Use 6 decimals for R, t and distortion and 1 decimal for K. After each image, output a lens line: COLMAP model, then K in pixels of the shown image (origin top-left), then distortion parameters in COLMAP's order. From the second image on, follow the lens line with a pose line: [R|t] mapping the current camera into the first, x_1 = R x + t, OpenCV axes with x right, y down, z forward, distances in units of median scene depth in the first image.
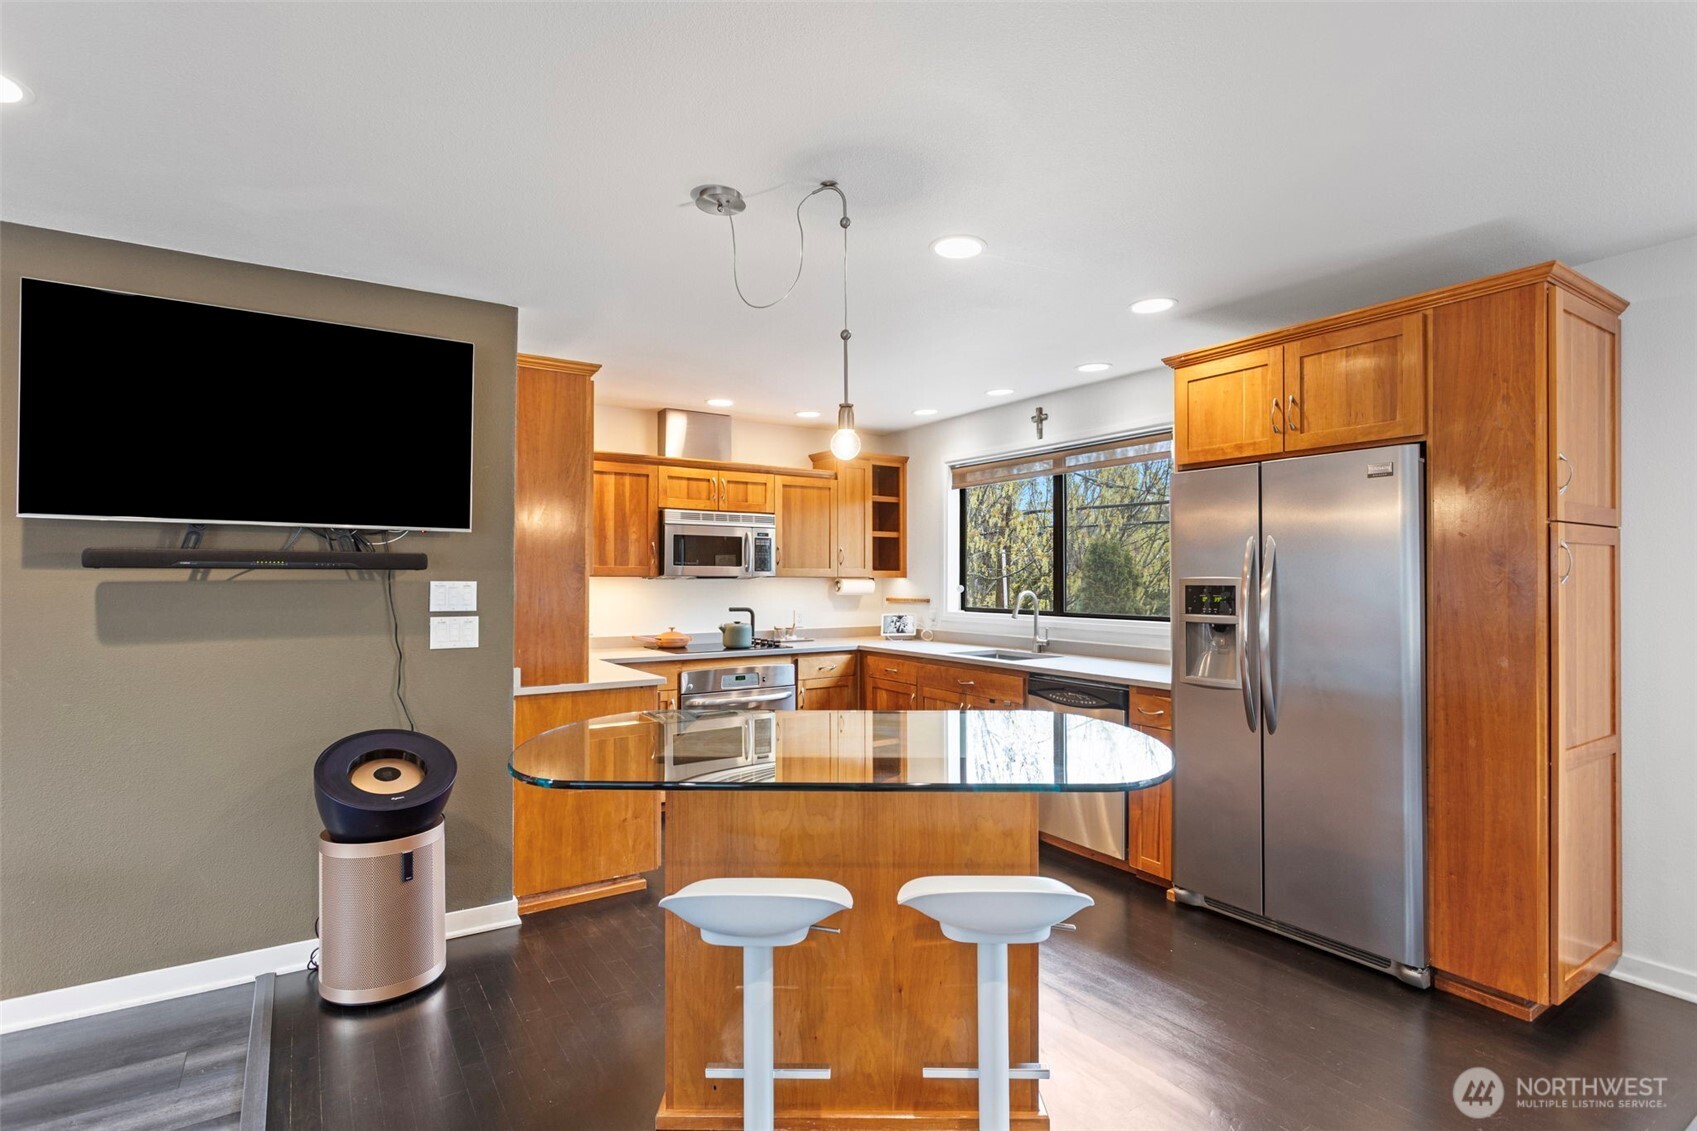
lens RADIAL K [[851.3, 0, 839.5], [0, 851.3, 581.2], [0, 0, 1]] dist [-0.011486, 0.000290]
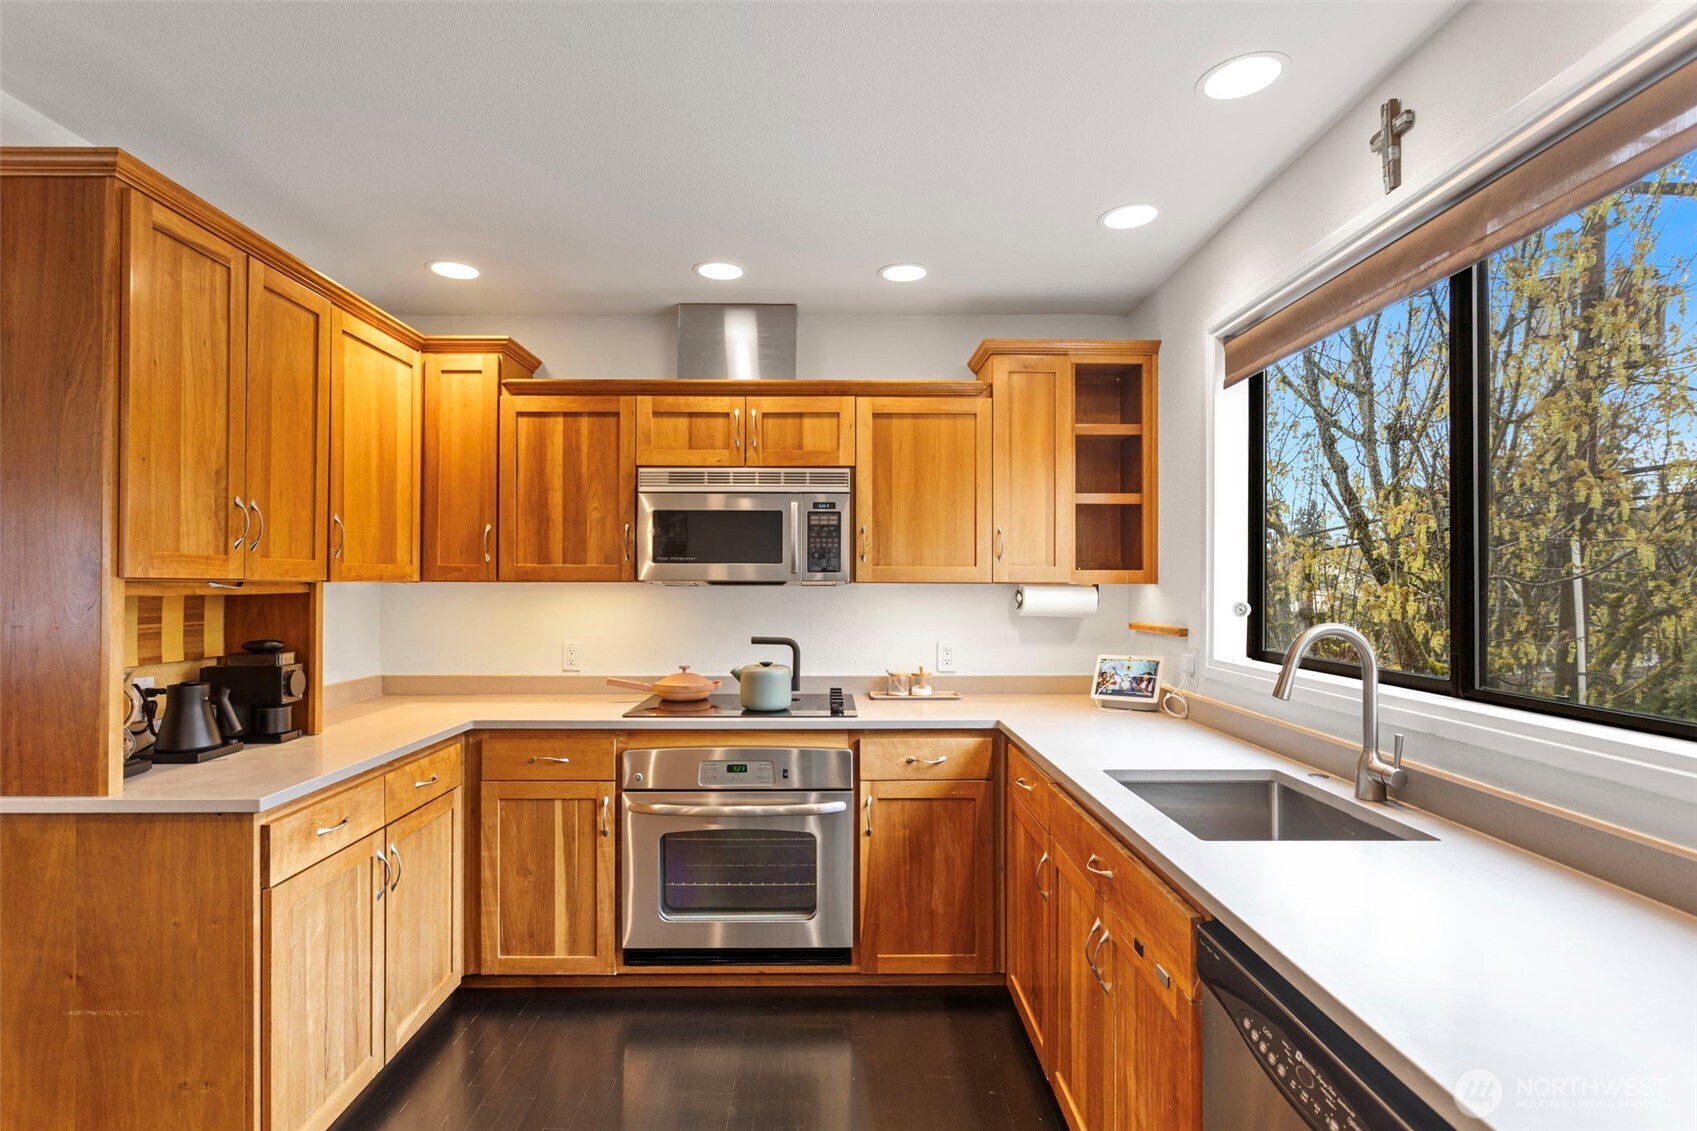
lens RADIAL K [[851.3, 0, 839.5], [0, 851.3, 581.2], [0, 0, 1]] dist [-0.011486, 0.000290]
pose [[0.839020, -0.001890, -0.544097, 0.226604], [-0.001653, 0.999980, -0.006023, -0.002503], [0.544097, 0.005952, 0.839001, 0.565084]]
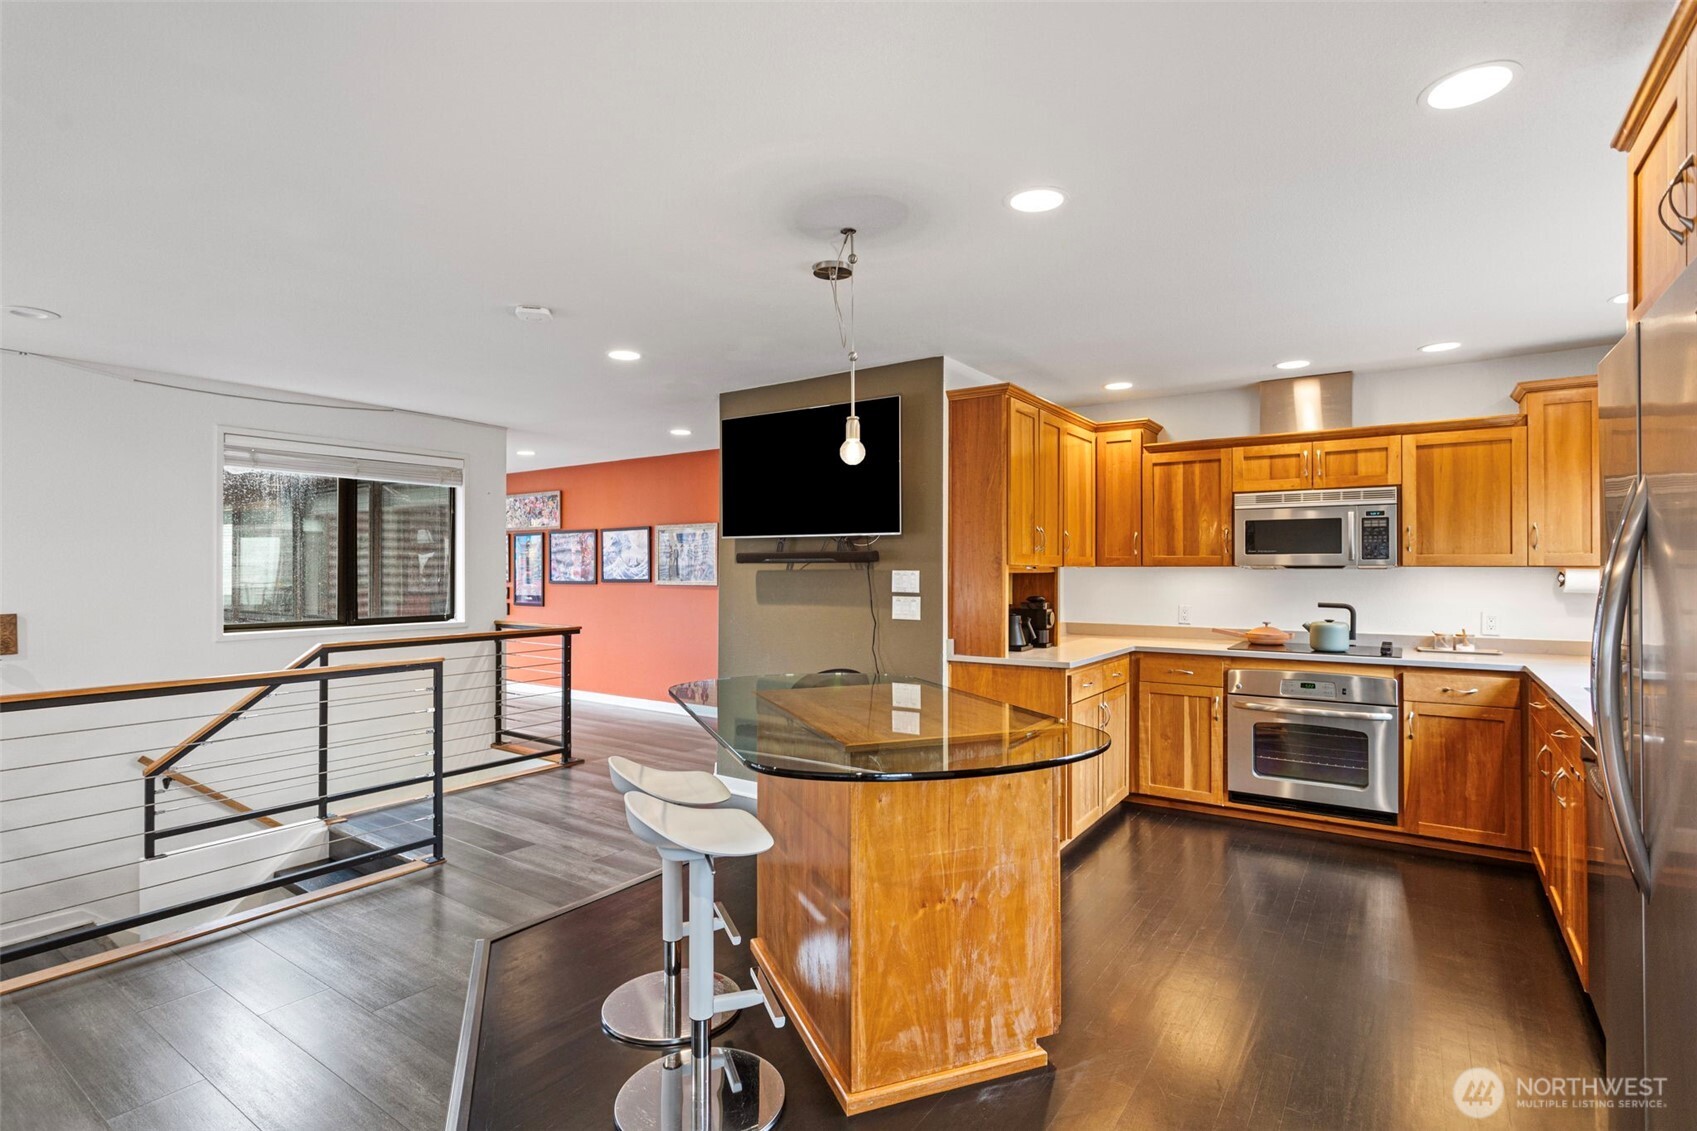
lens RADIAL K [[824.4, 0, 834.6], [0, 824.4, 562.5], [0, 0, 1]] dist [-0.004532, 0.000784]
pose [[0.361950, -0.007120, -0.932170, 0.462976], [-0.002354, 0.999961, -0.008552, -0.000812], [0.932194, 0.005289, 0.361919, 0.258490]]
